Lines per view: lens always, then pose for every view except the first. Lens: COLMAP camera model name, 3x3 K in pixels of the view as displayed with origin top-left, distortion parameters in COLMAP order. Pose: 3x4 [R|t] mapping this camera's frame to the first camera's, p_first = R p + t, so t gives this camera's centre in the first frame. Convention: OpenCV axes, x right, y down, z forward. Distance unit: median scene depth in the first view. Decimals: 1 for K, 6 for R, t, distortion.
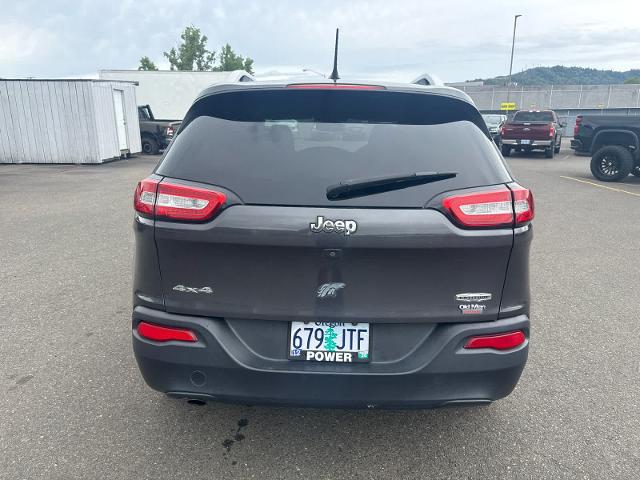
lens RADIAL K [[463.4, 0, 323.9], [0, 463.4, 247.7], [0, 0, 1]] dist [0.016582, -0.008234]
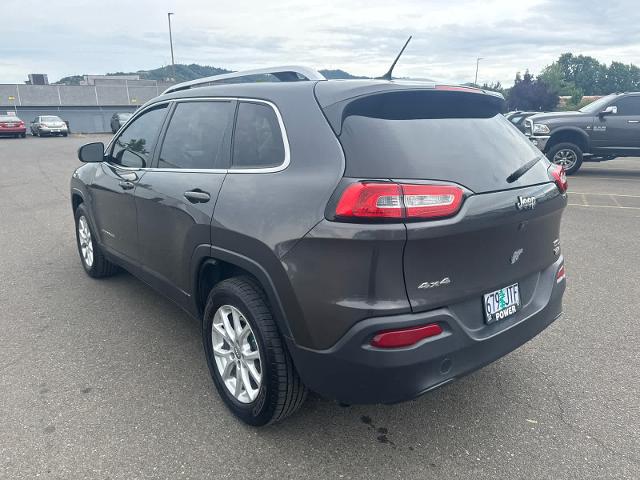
lens RADIAL K [[463.4, 0, 323.9], [0, 463.4, 247.7], [0, 0, 1]] dist [0.016582, -0.008234]
pose [[0.771465, -0.185719, 0.608564, -1.058491], [0.179560, 0.981124, 0.071790, -0.104169], [-0.610410, 0.053890, 0.790251, 0.323438]]
